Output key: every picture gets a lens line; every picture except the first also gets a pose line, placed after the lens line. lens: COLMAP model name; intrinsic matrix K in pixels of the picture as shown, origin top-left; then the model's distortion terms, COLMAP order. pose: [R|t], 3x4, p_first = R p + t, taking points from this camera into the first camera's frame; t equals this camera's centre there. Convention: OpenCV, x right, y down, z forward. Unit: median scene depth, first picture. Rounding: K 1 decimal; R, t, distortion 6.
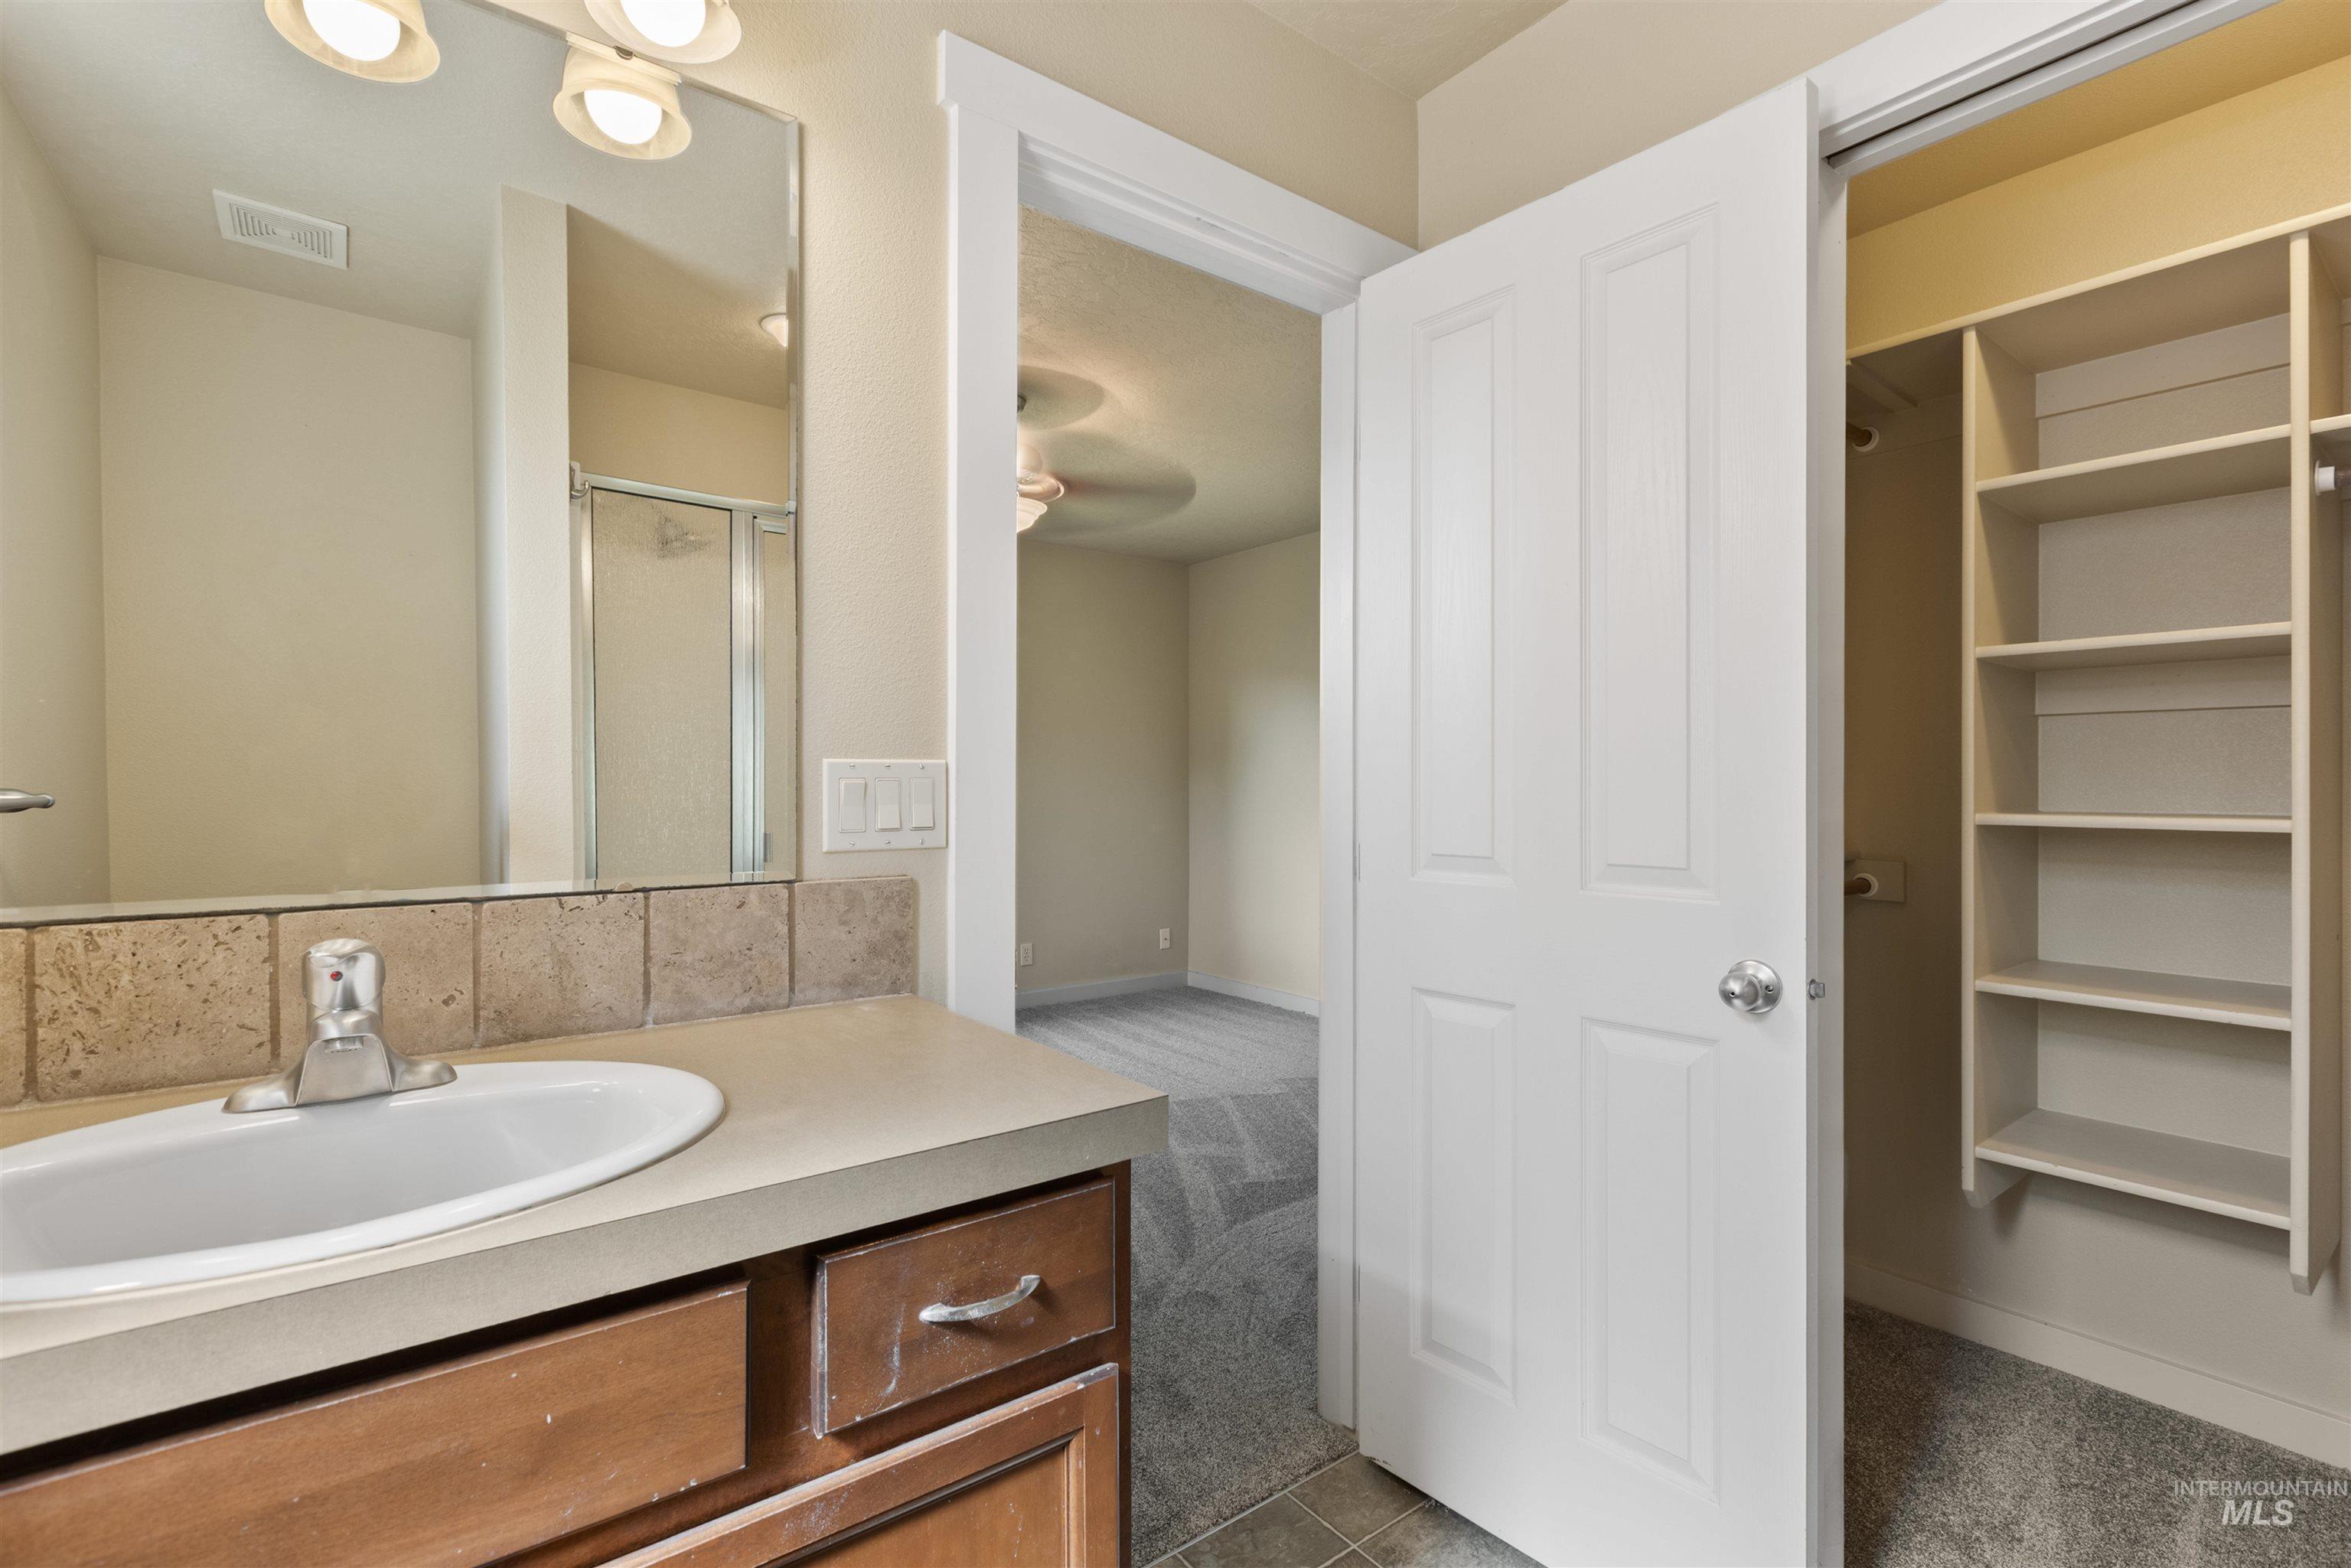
lens RADIAL K [[1056.3, 0, 1179.6], [0, 1056.3, 788.2], [0, 0, 1]] dist [0.000365, 0.000384]
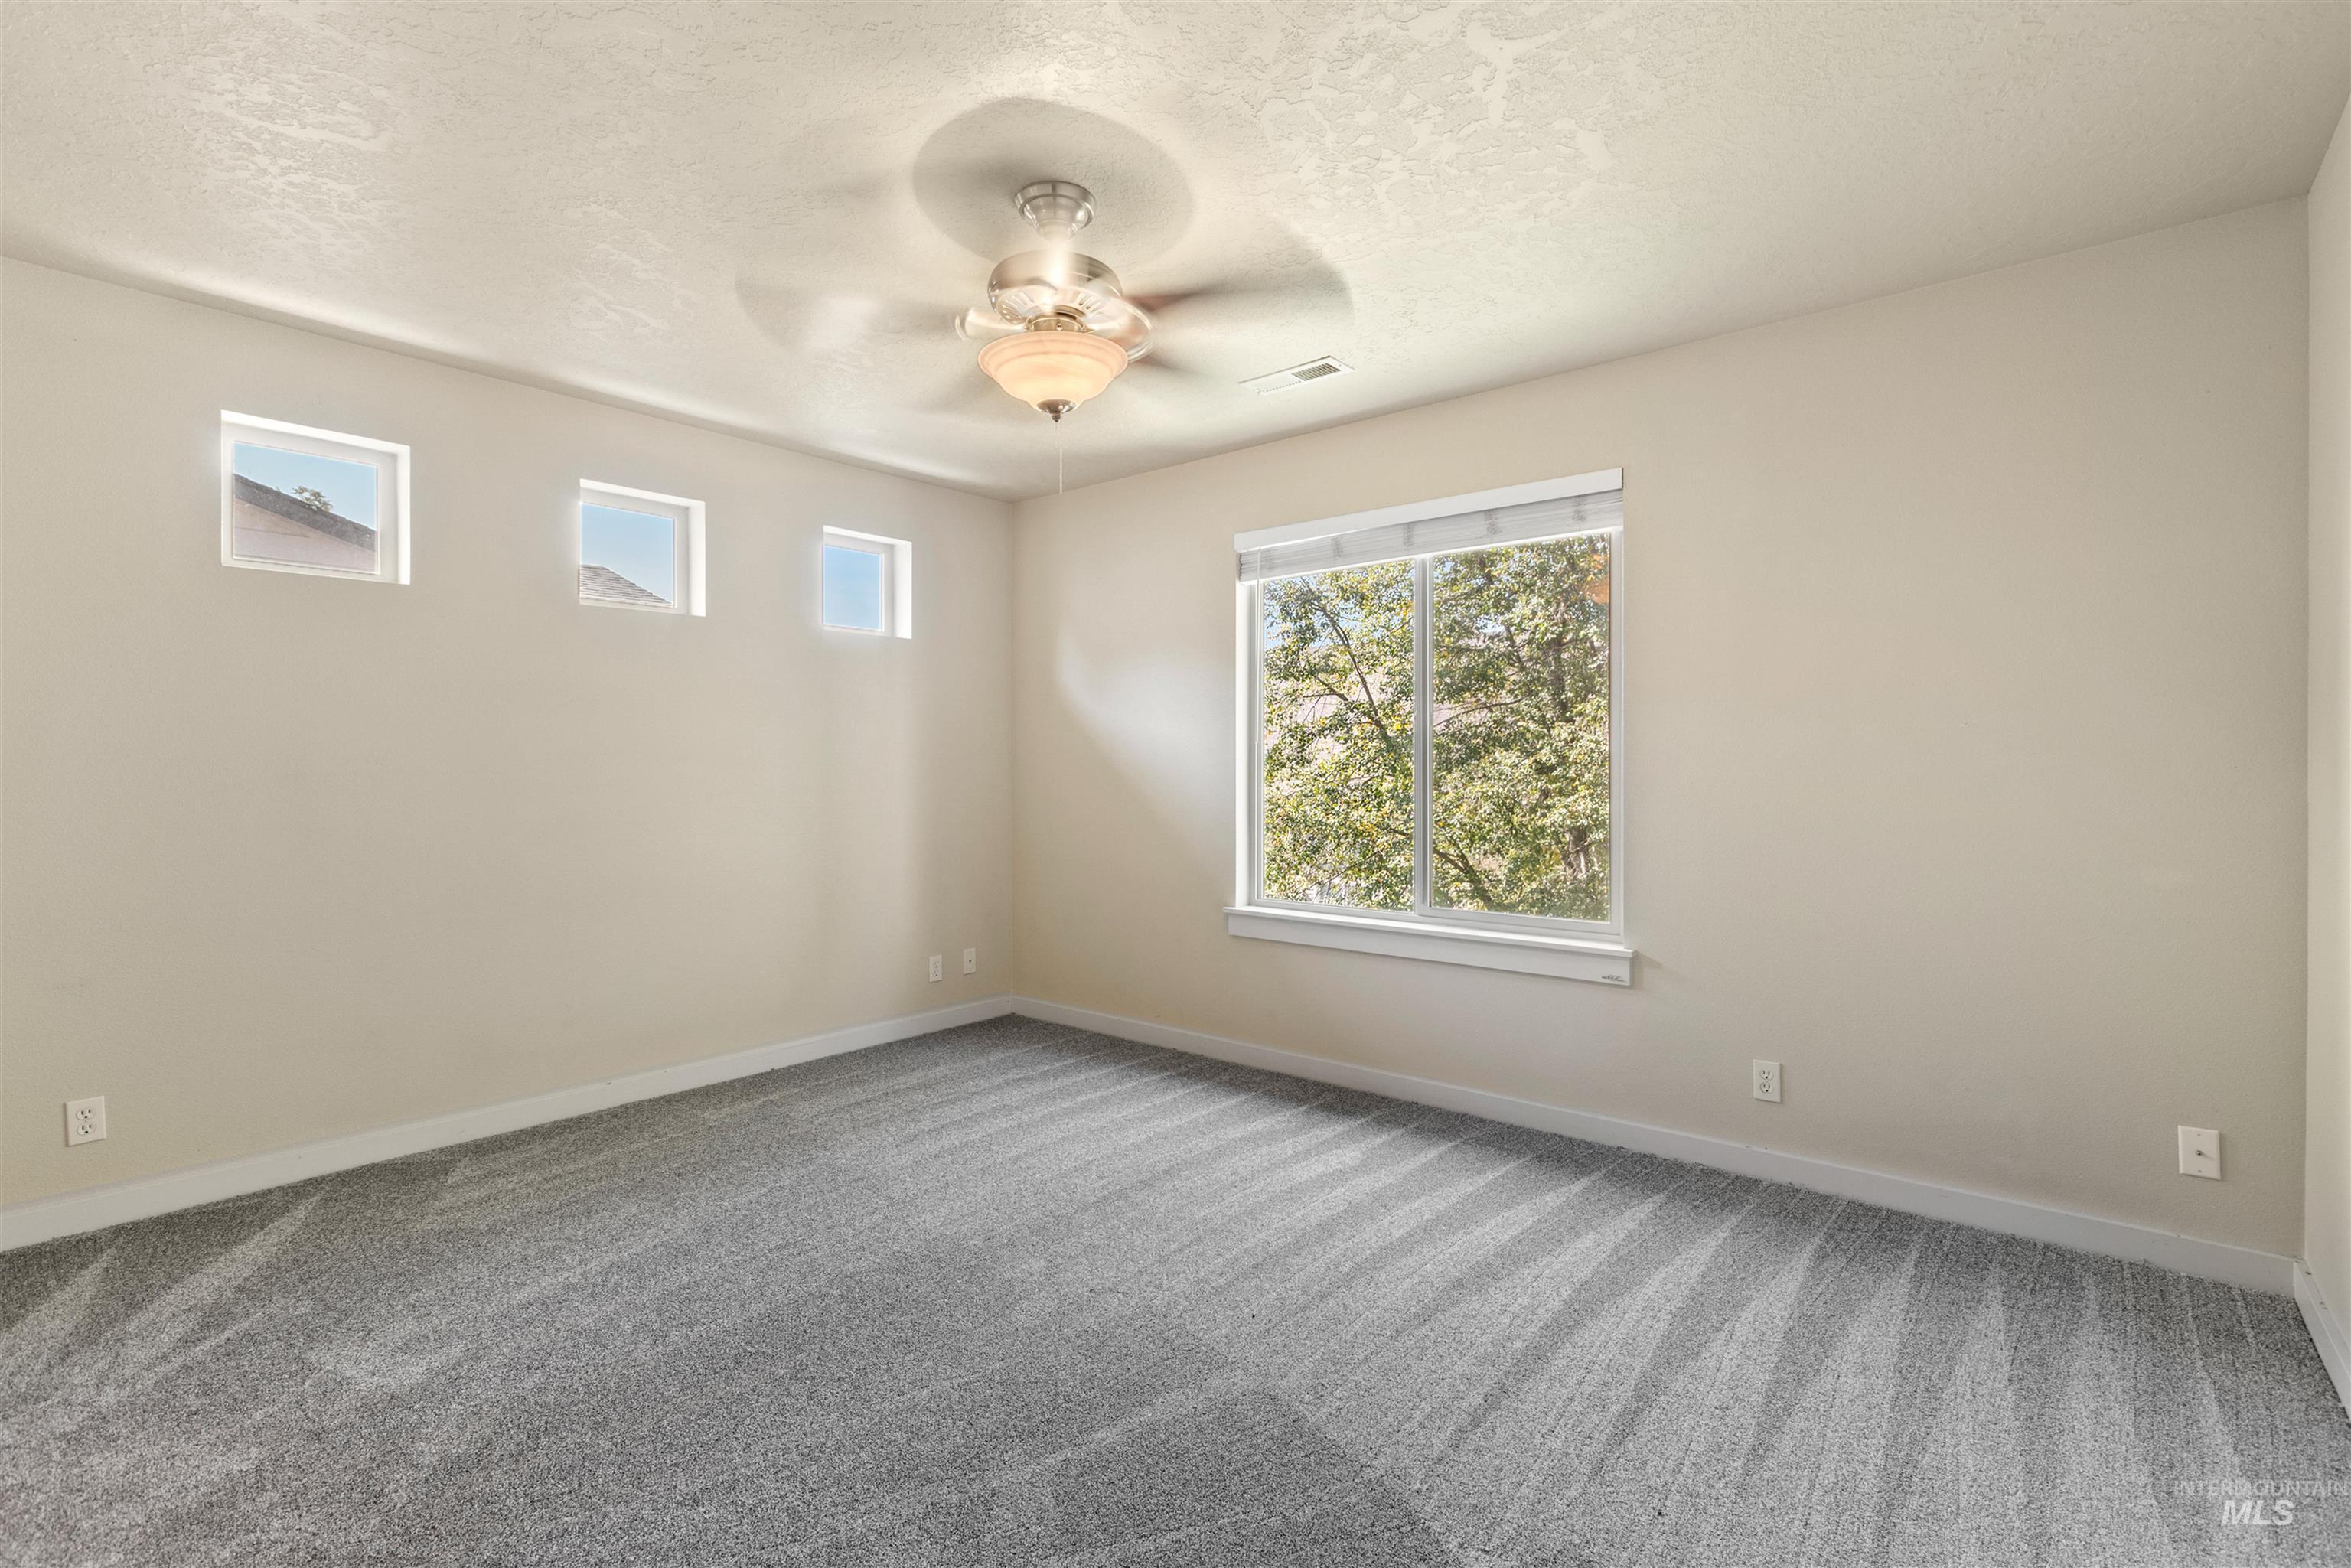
lens RADIAL K [[1054.4, 0, 1184.5], [0, 1054.4, 779.7], [0, 0, 1]] dist [-0.001693, -0.000084]
pose [[0.230537, 0.010847, -0.973003, 0.383249], [-0.005598, 0.999936, 0.009821, -0.001807], [0.973047, 0.003183, 0.230583, 0.710579]]
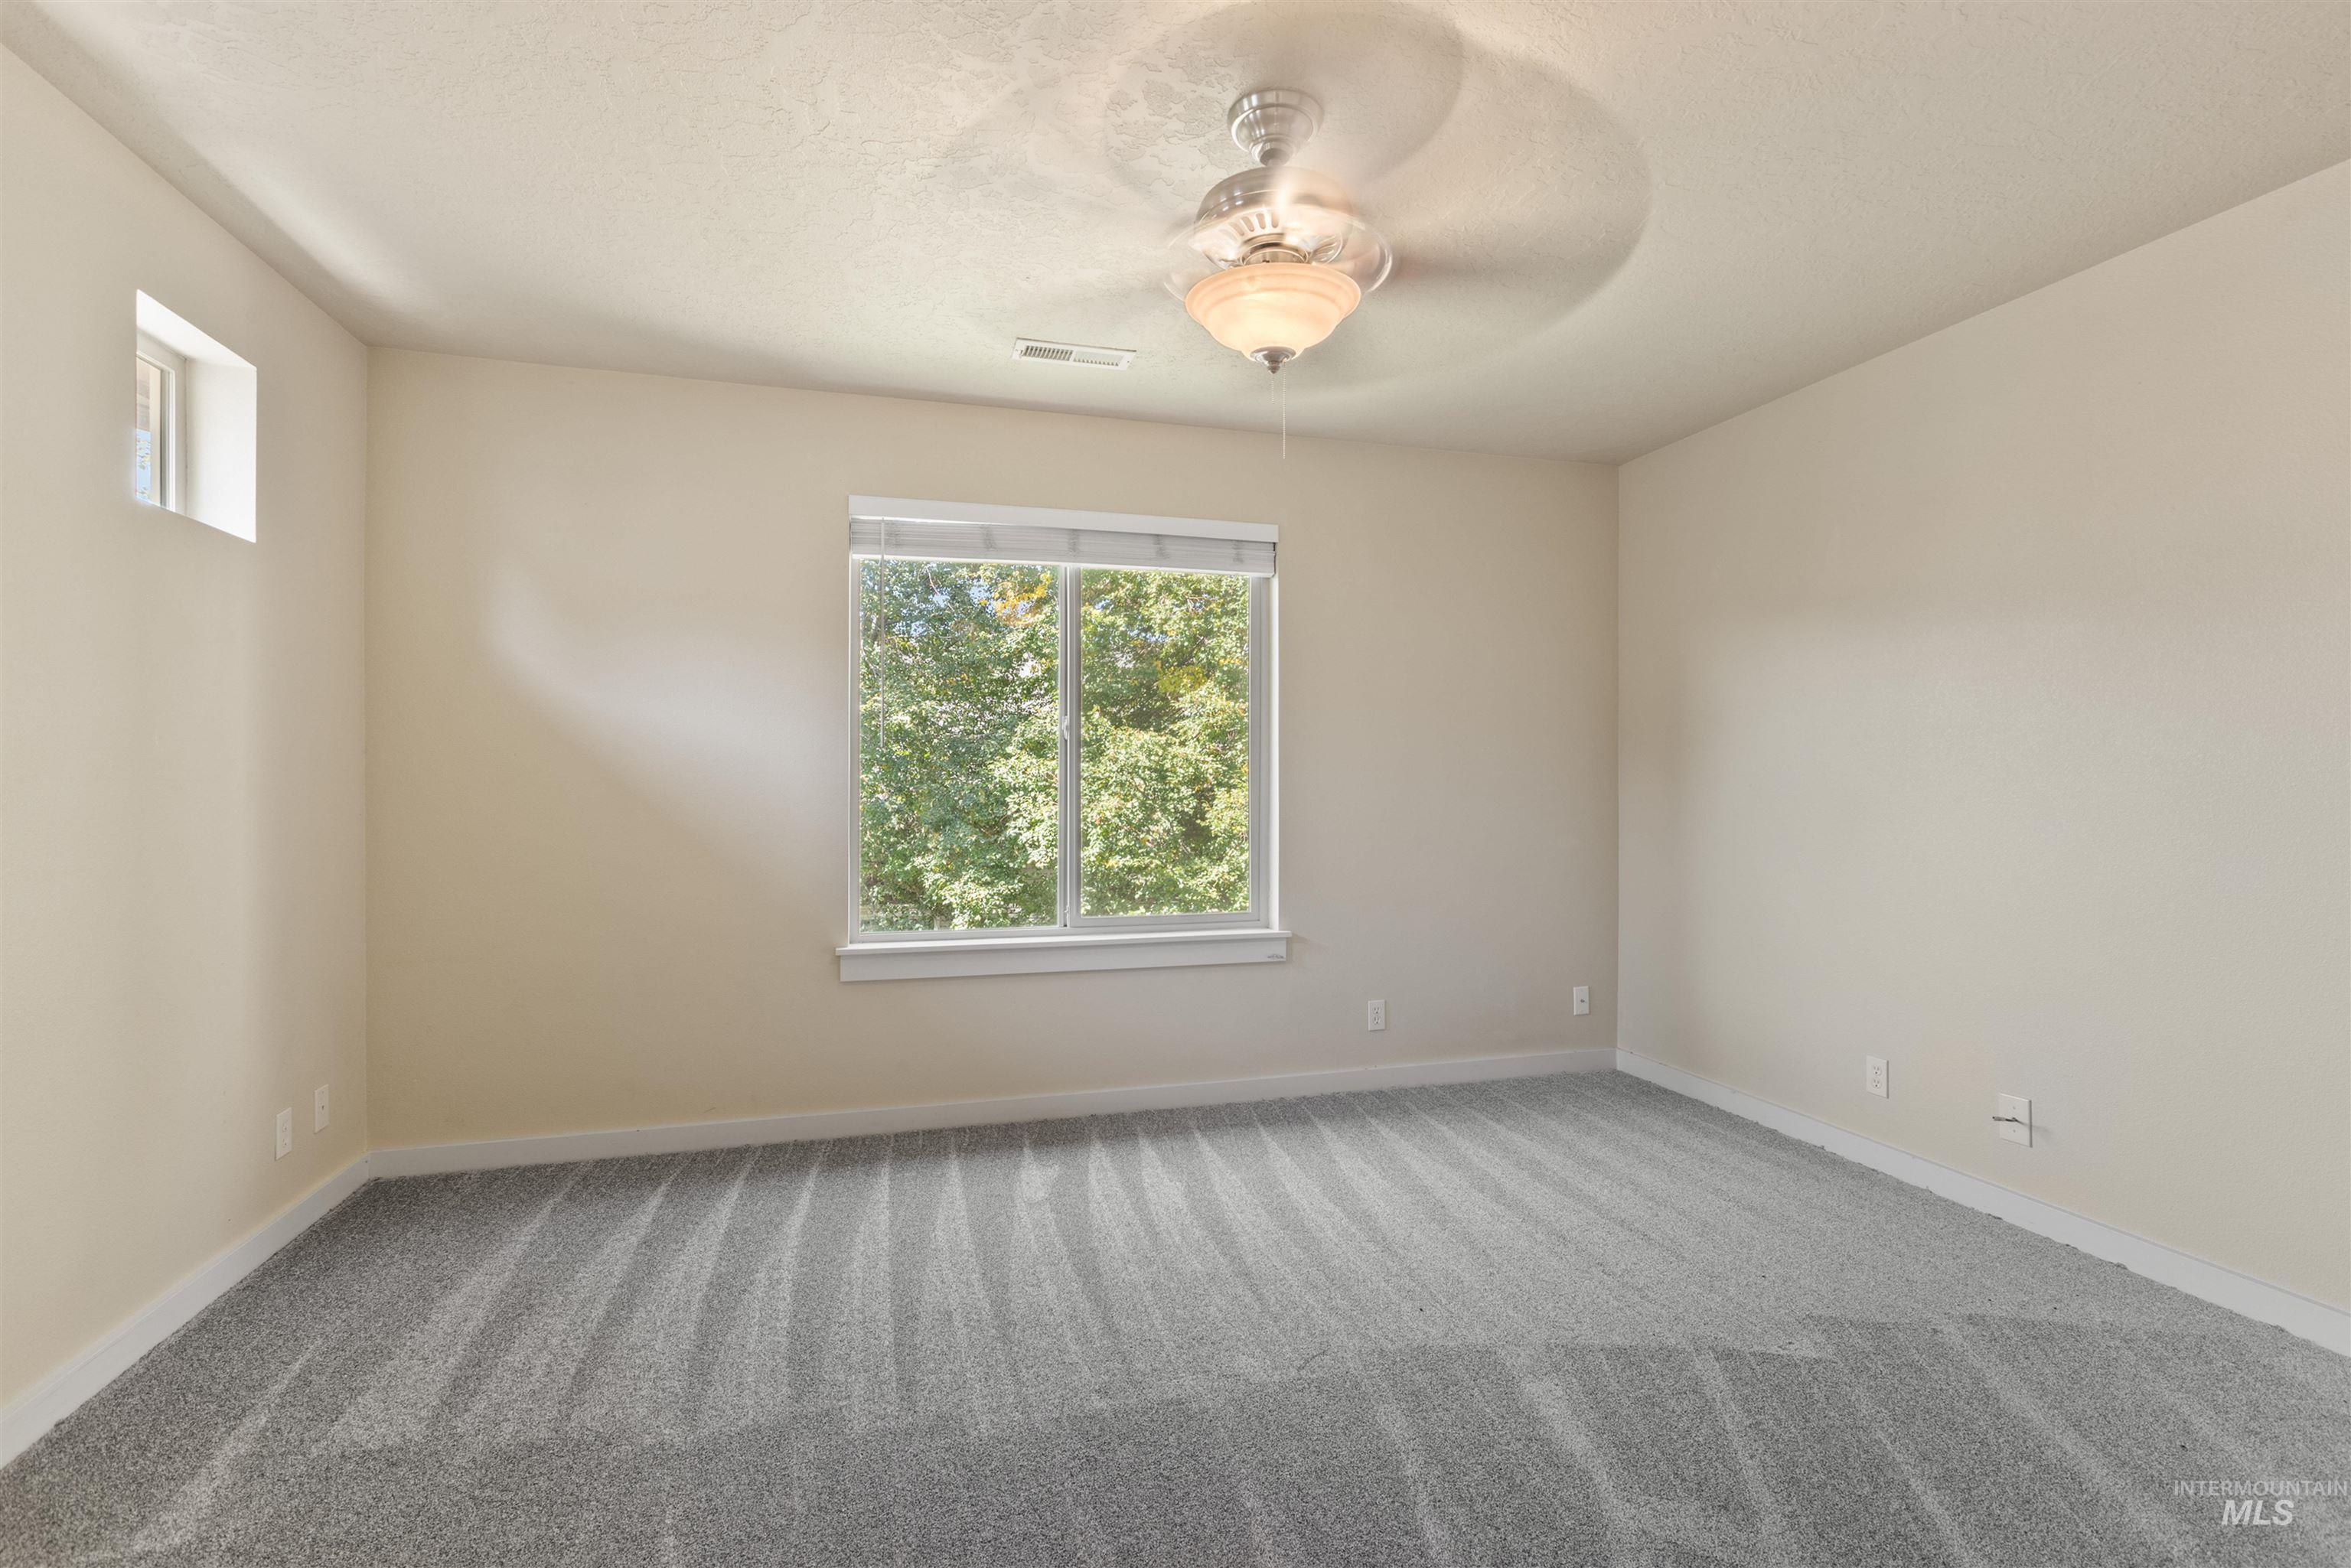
lens RADIAL K [[1056.3, 0, 1179.6], [0, 1056.3, 788.2], [0, 0, 1]] dist [0.000365, 0.000384]
pose [[0.930505, 0.001976, -0.366273, -0.007544], [-0.001047, 0.999996, 0.002737, 0.001380], [0.366277, -0.002163, 0.930503, 0.342436]]
